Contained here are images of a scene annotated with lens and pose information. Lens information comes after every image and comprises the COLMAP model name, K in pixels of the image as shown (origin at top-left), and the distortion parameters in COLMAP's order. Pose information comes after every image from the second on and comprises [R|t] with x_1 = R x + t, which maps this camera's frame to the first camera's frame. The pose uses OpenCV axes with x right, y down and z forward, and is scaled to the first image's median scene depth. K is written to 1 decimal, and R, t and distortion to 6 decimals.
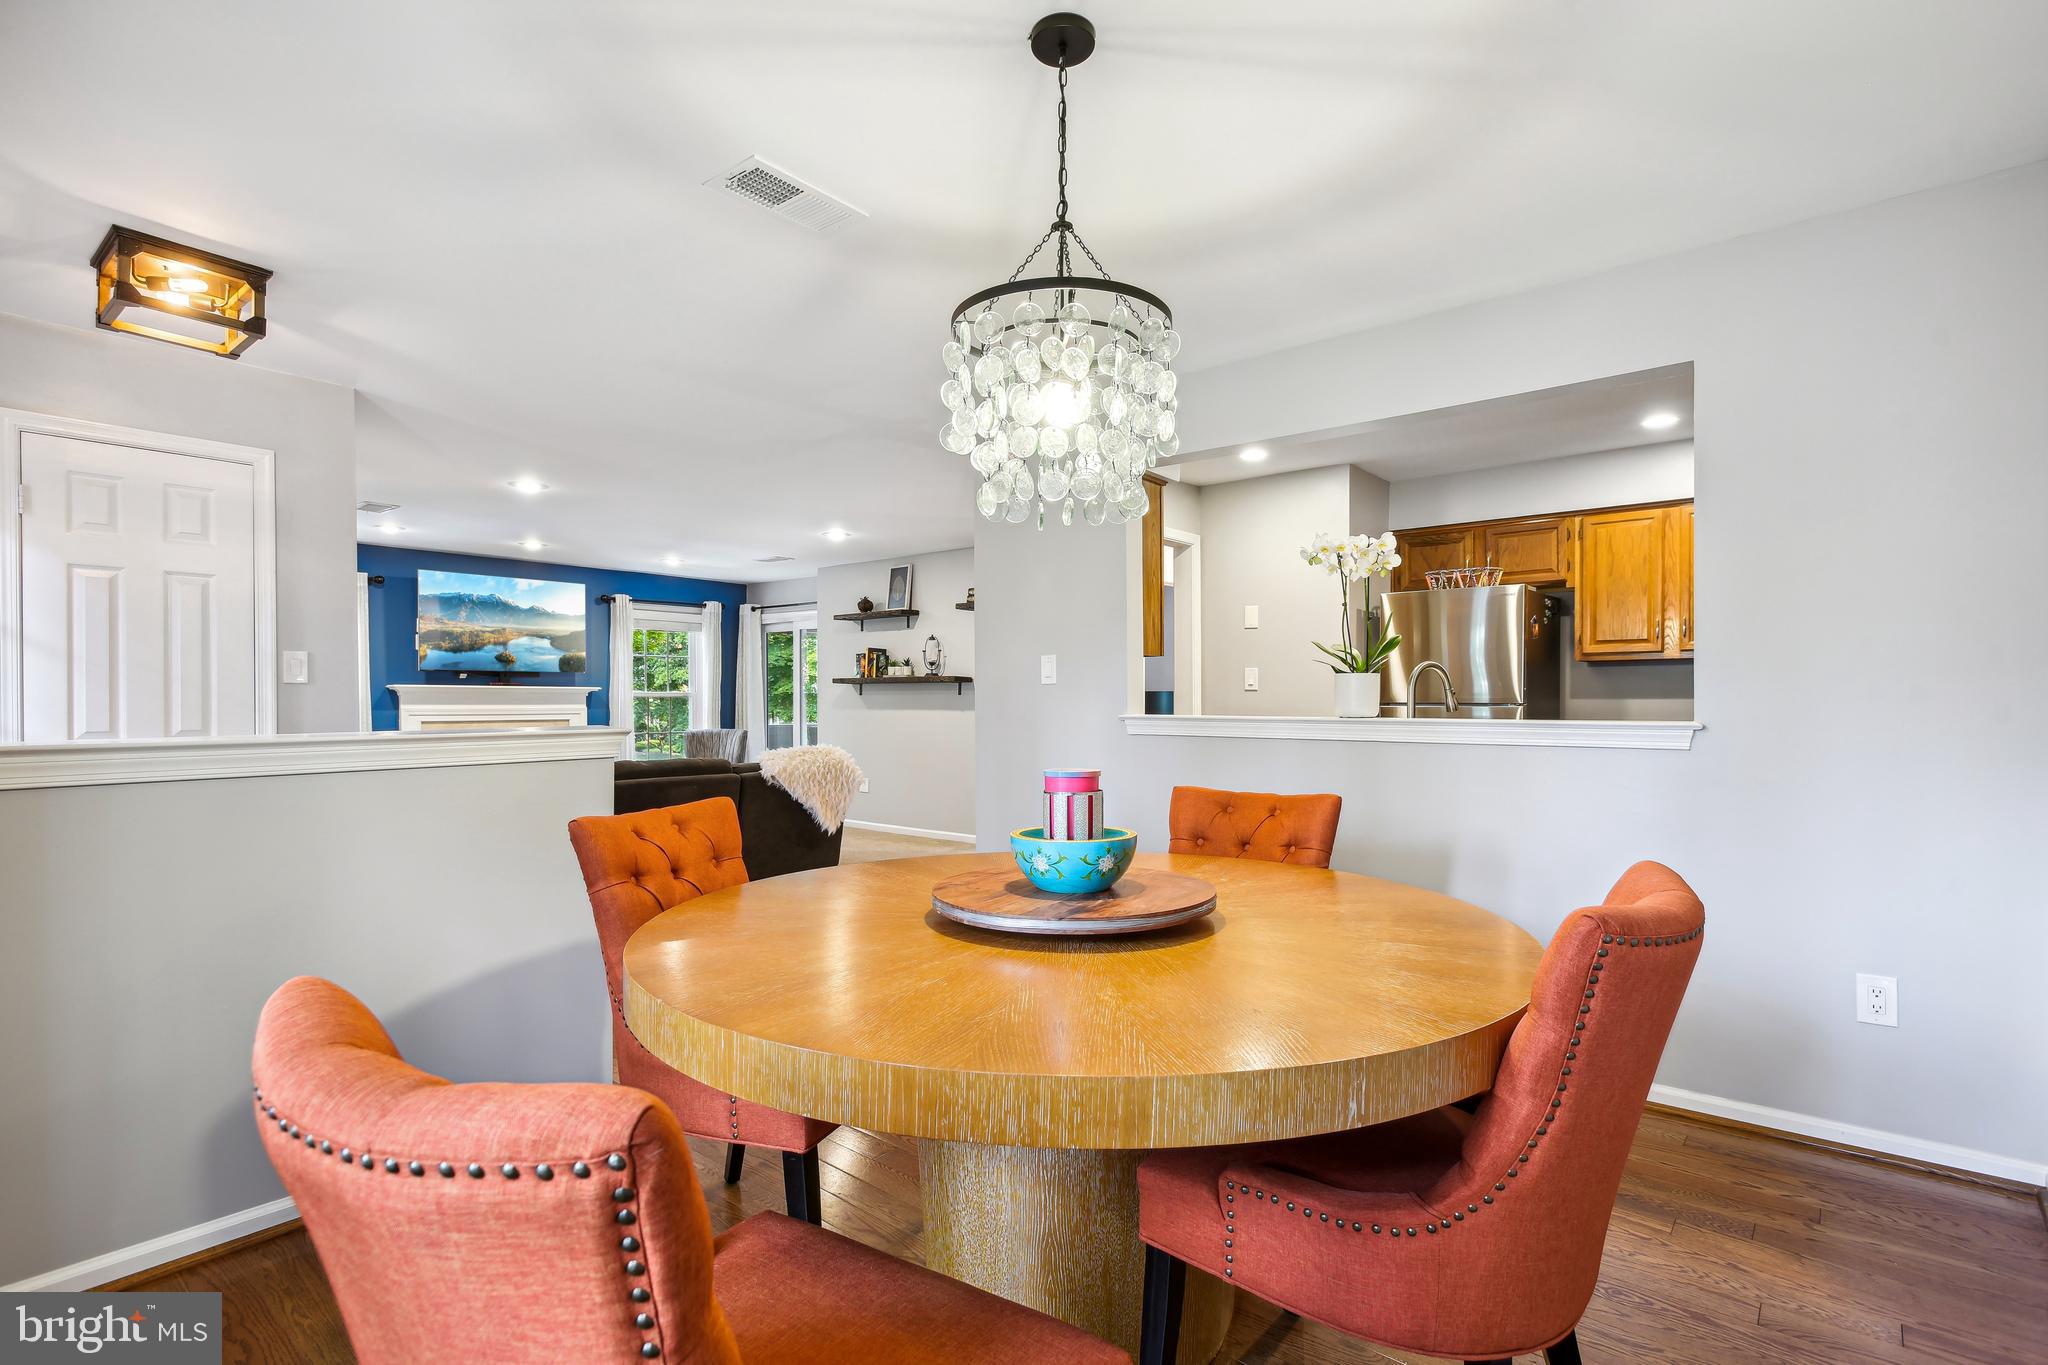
lens RADIAL K [[976.3, 0, 1026.1], [0, 976.3, 684.5], [0, 0, 1]] dist [-0.009629, 0.001906]
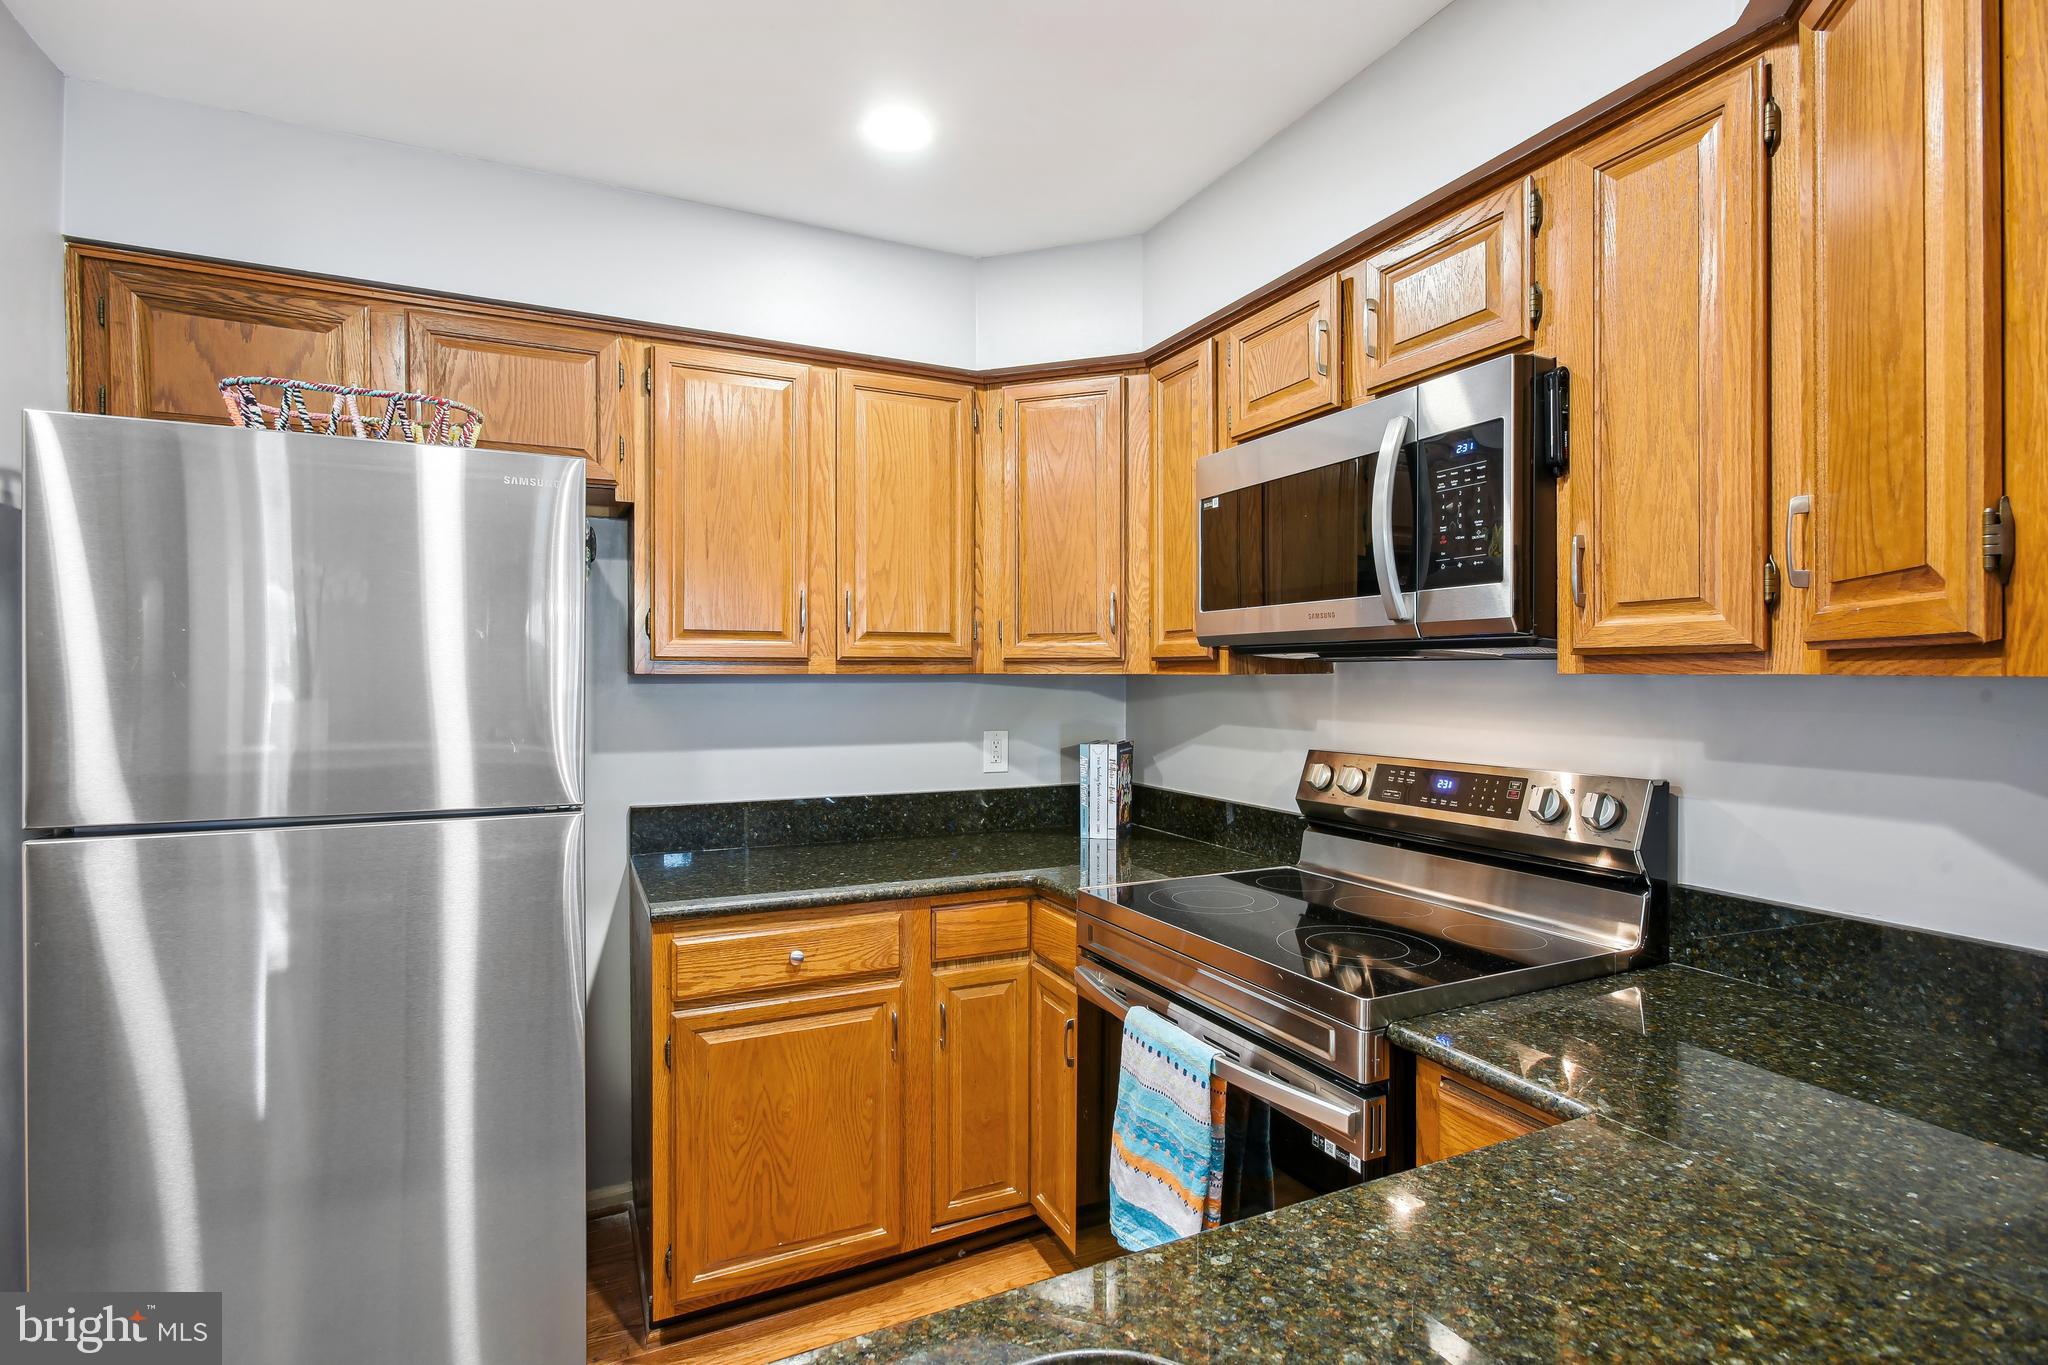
lens RADIAL K [[982.6, 0, 1028.2], [0, 982.6, 675.7], [0, 0, 1]] dist [-0.002321, -0.000130]
pose [[0.412746, 0.001246, 0.910845, 0.145775], [-0.016908, 0.999837, 0.006295, -0.017775], [-0.910689, -0.017999, 0.412700, 0.397795]]
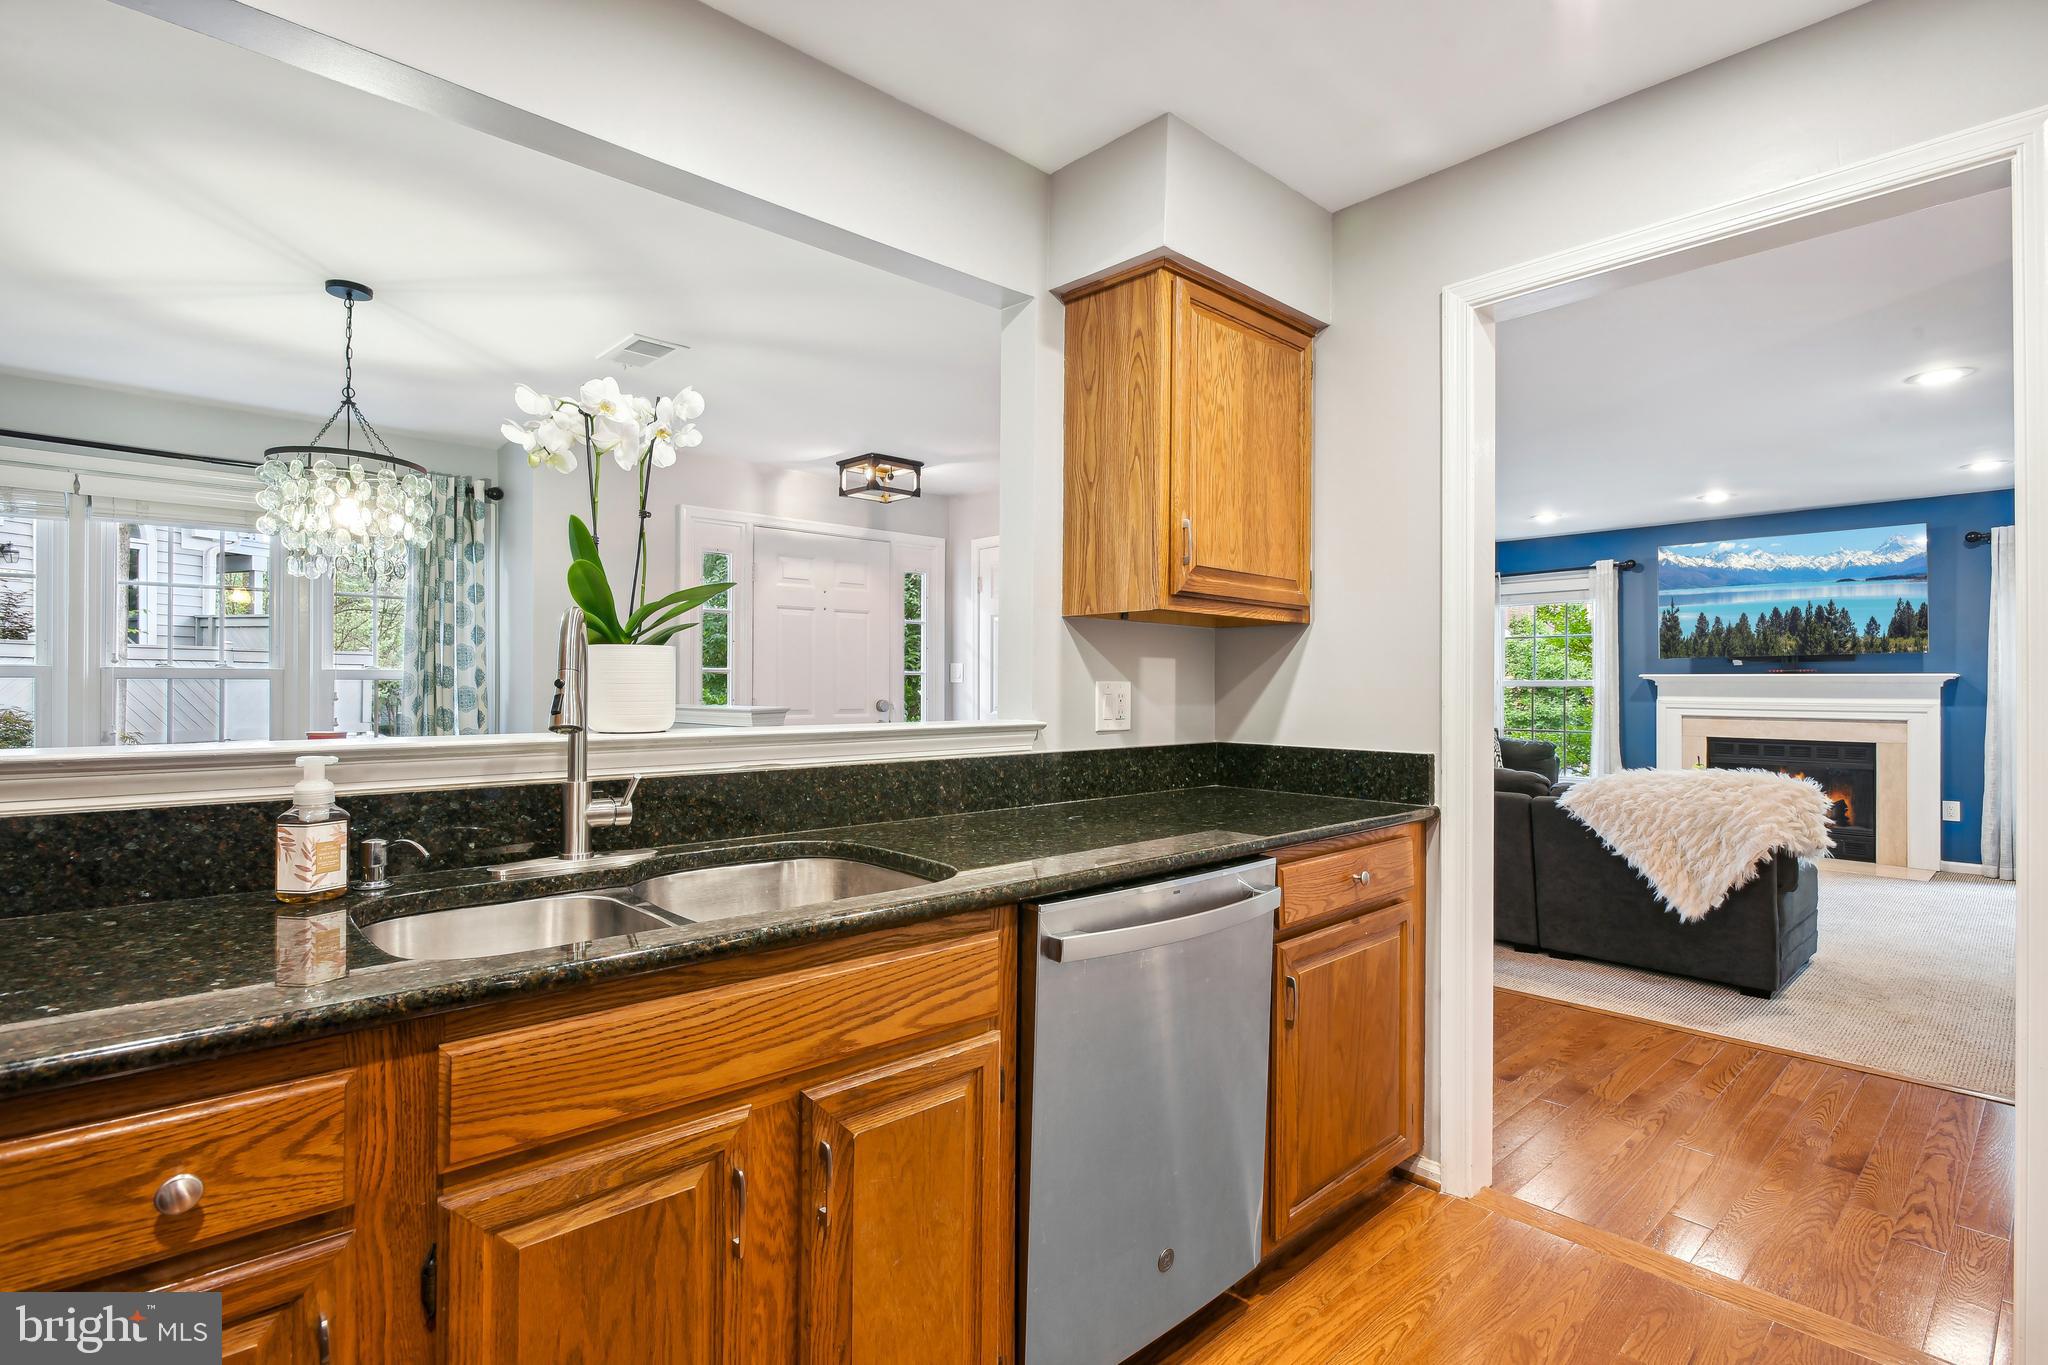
lens RADIAL K [[965.8, 0, 1018.7], [0, 965.8, 684.3], [0, 0, 1]] dist [-0.003426, 0.000188]
pose [[-0.133887, -0.002120, -0.990994, 0.330092], [0.012739, 0.999911, -0.003860, 0.005173], [0.990915, -0.013141, -0.133849, 0.509087]]
